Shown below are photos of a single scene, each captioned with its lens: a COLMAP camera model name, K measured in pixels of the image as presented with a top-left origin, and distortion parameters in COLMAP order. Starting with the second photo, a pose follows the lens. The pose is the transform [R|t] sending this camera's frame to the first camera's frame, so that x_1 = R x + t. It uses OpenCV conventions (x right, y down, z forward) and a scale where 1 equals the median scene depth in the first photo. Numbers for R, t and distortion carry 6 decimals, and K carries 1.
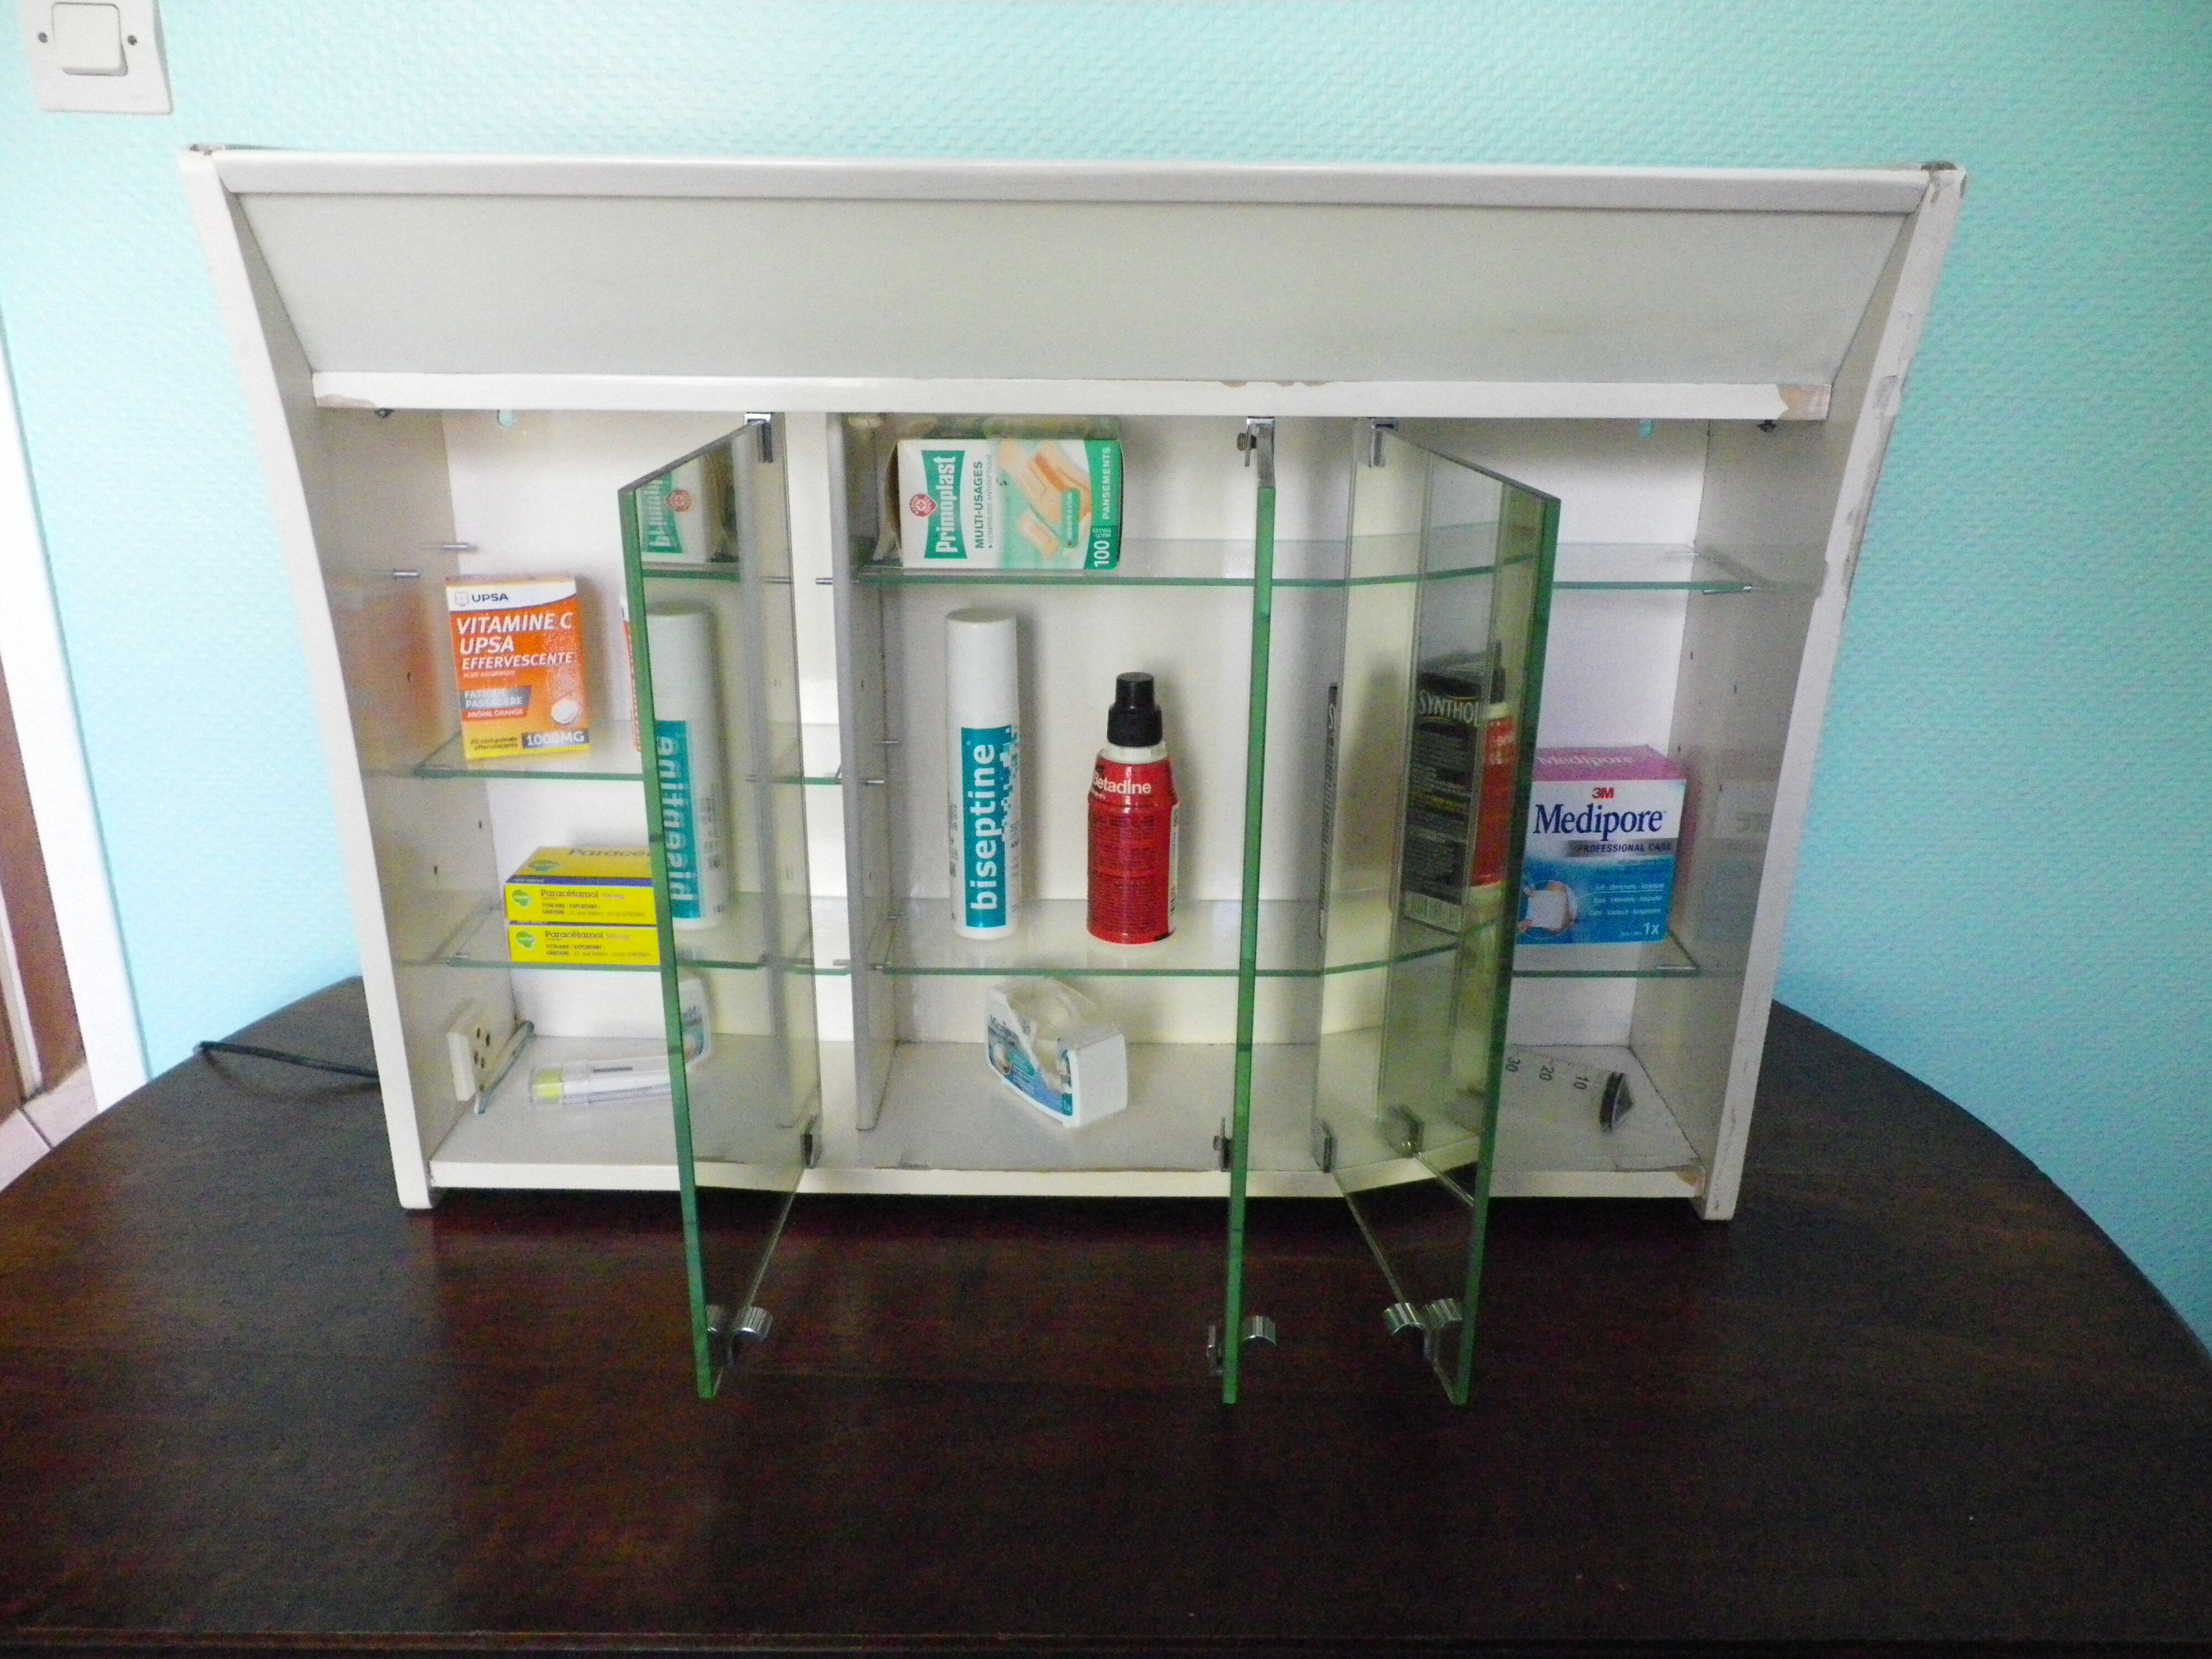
lens RADIAL K [[1677.3, 0, 1103.0], [0, 1677.3, 815.3], [0, 0, 1]] dist [-0.004090, 0.013229]
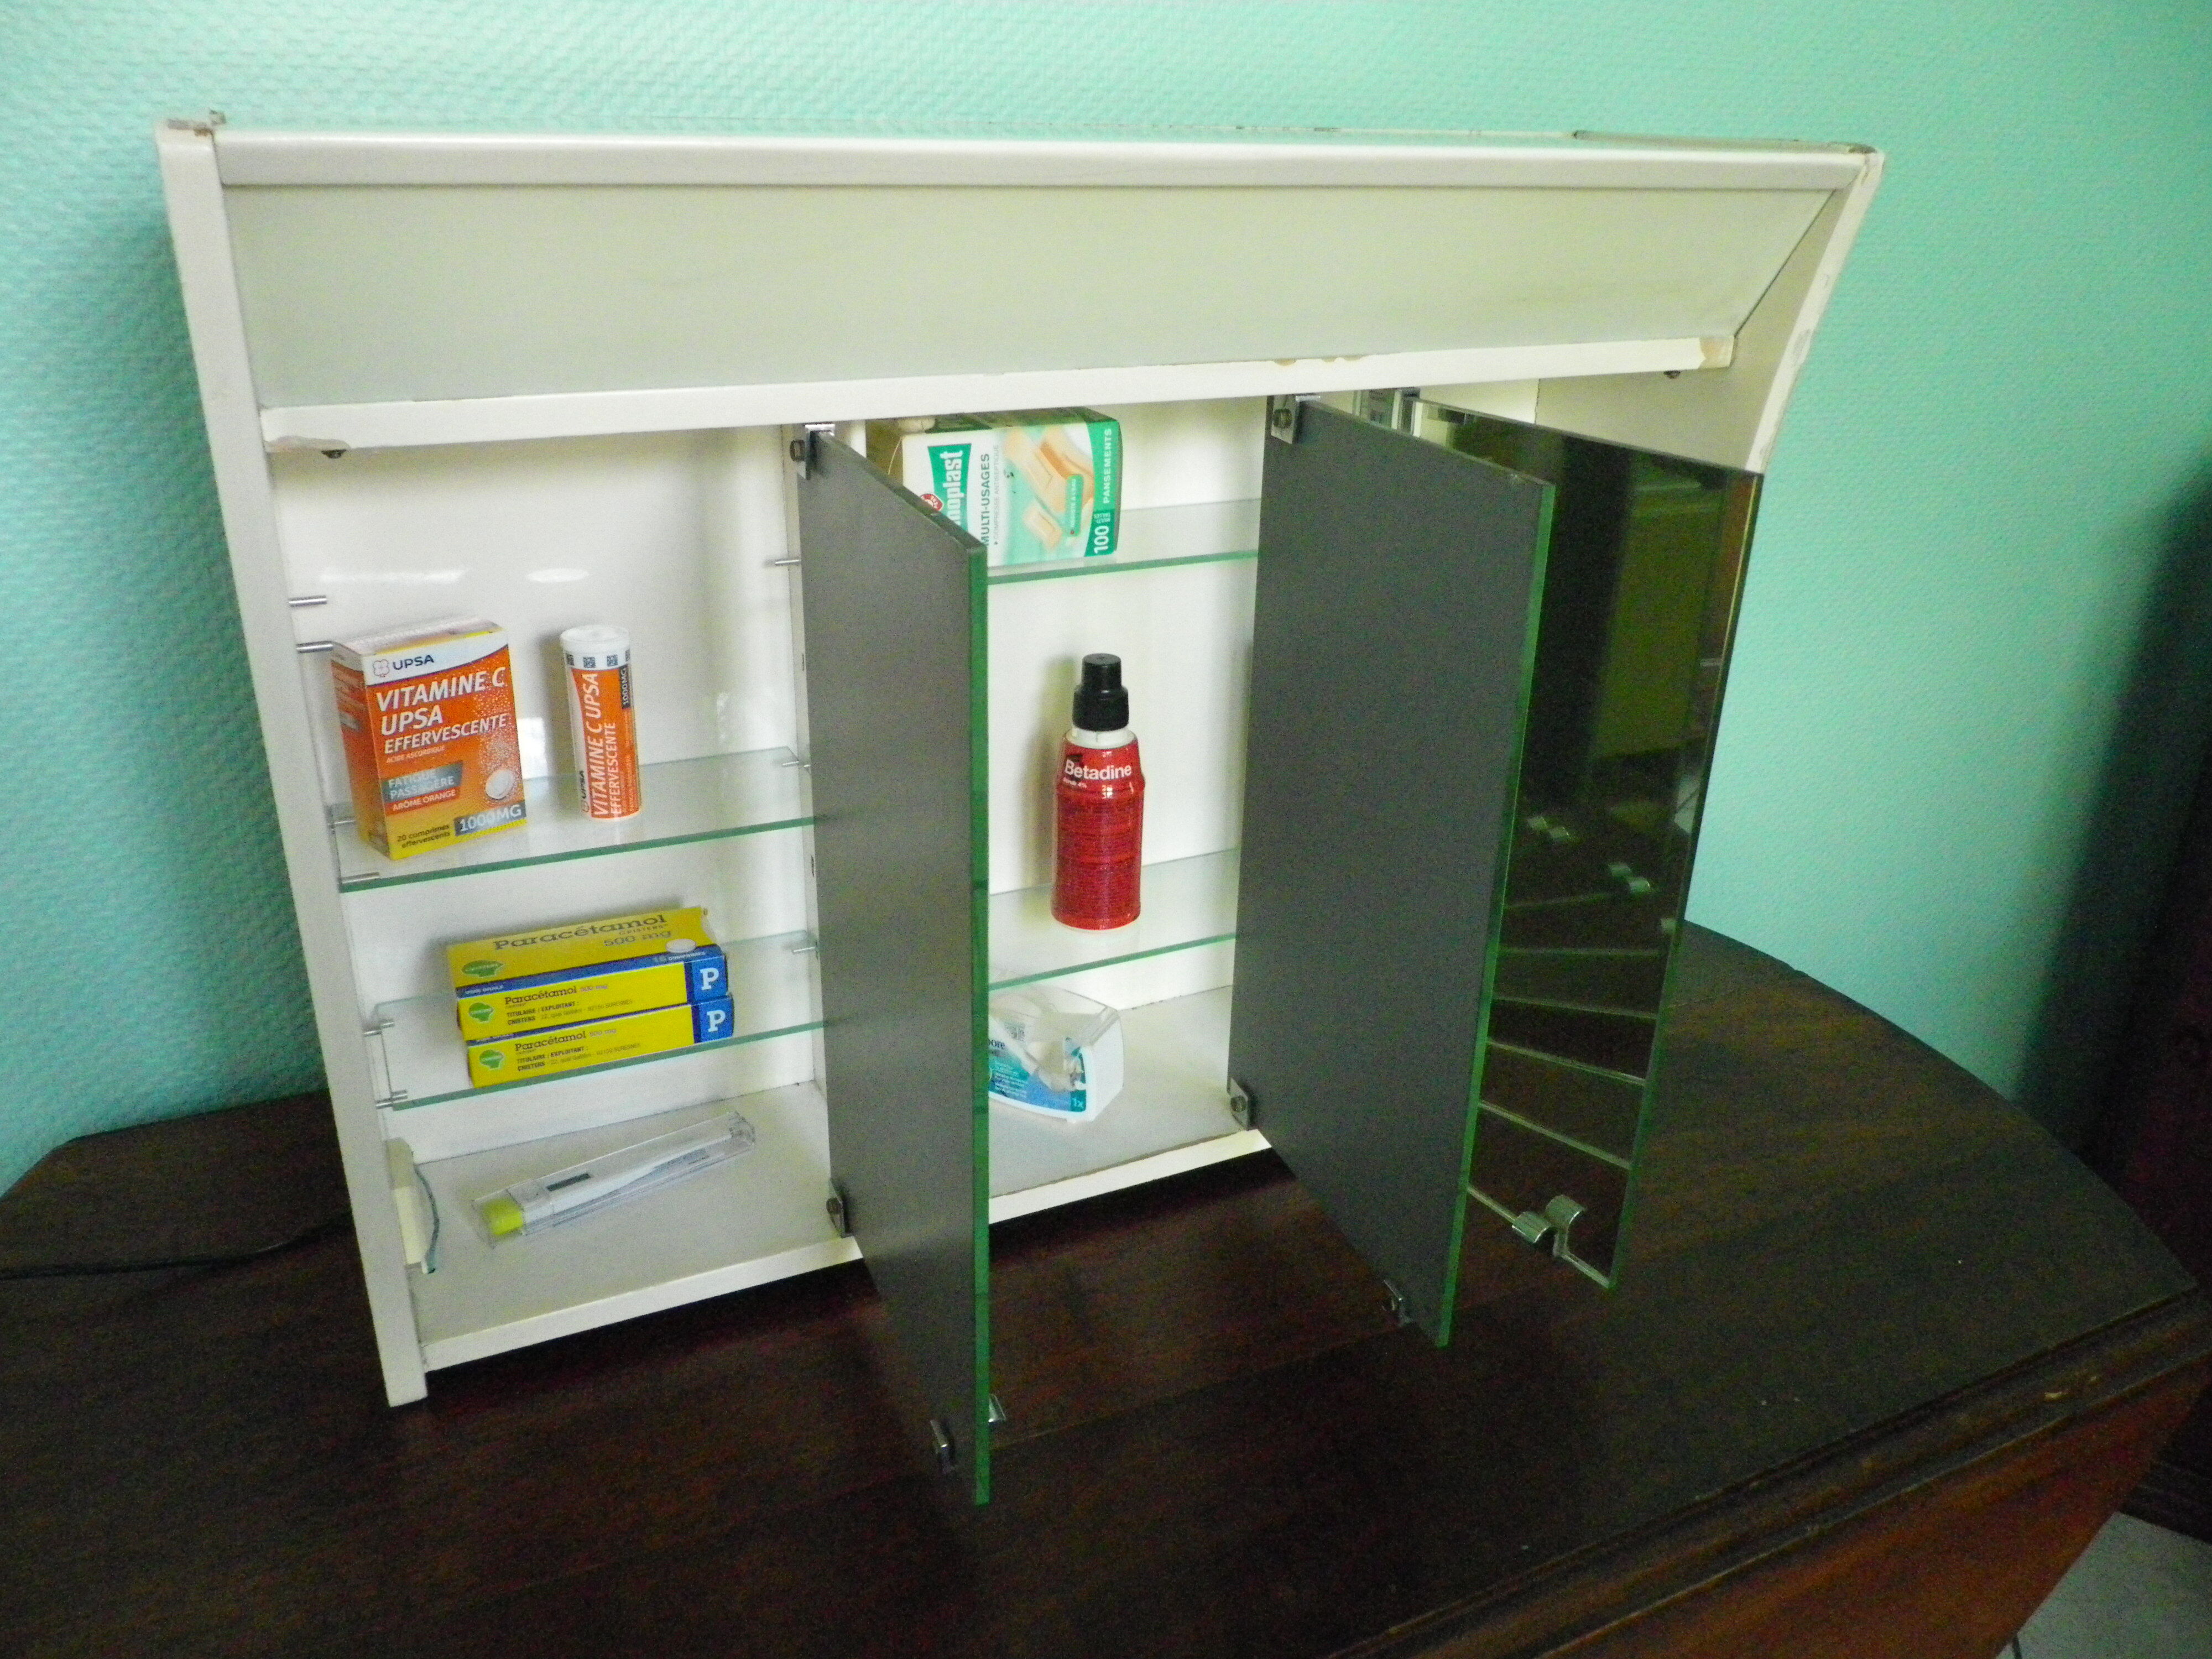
lens RADIAL K [[1677.3, 0, 1114.1], [0, 1677.3, 823.3], [0, 0, 1]] dist [-0.004090, 0.013229]
pose [[0.900105, -0.162528, 0.404222, -0.397106], [0.135579, 0.986236, 0.094641, -0.082653], [-0.414040, -0.030383, 0.909751, 0.112034]]
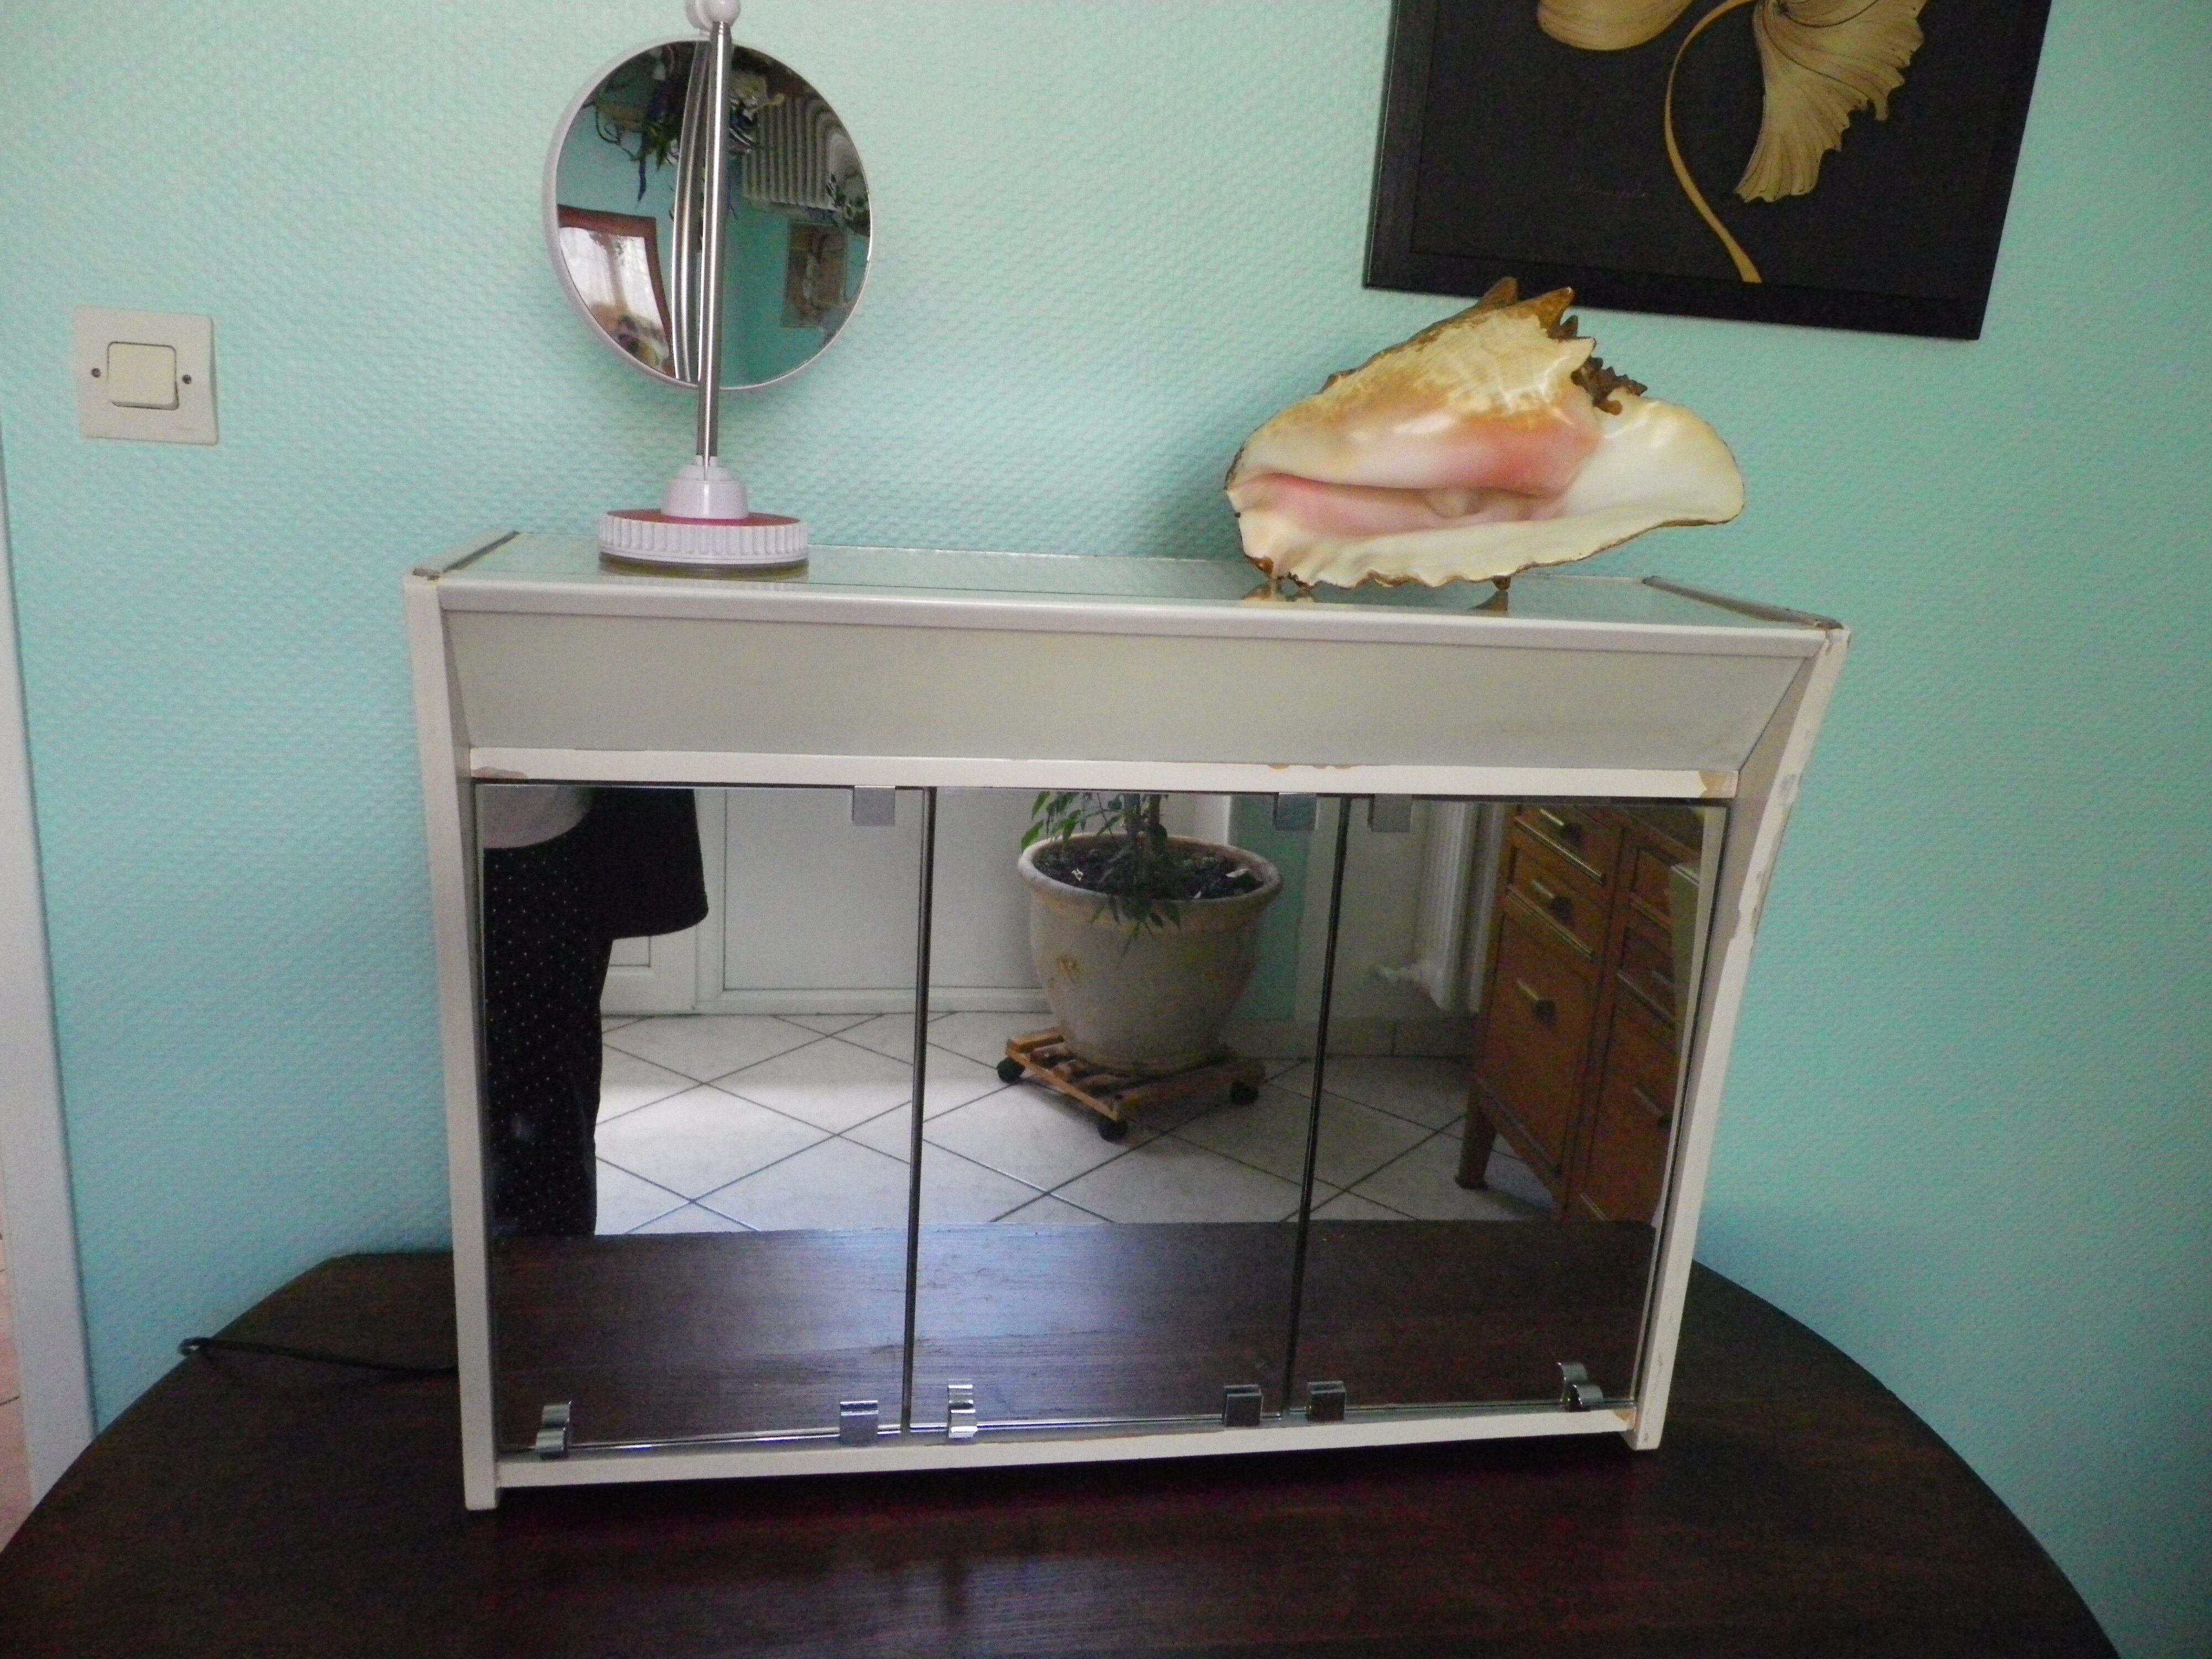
lens RADIAL K [[1677.3, 0, 1105.6], [0, 1677.3, 818.0], [0, 0, 1]] dist [-0.004090, 0.013229]
pose [[0.986012, 0.006807, 0.166534, -0.208556], [0.008597, 0.995758, -0.091603, -0.096318], [-0.166451, 0.091753, 0.981772, -0.128688]]
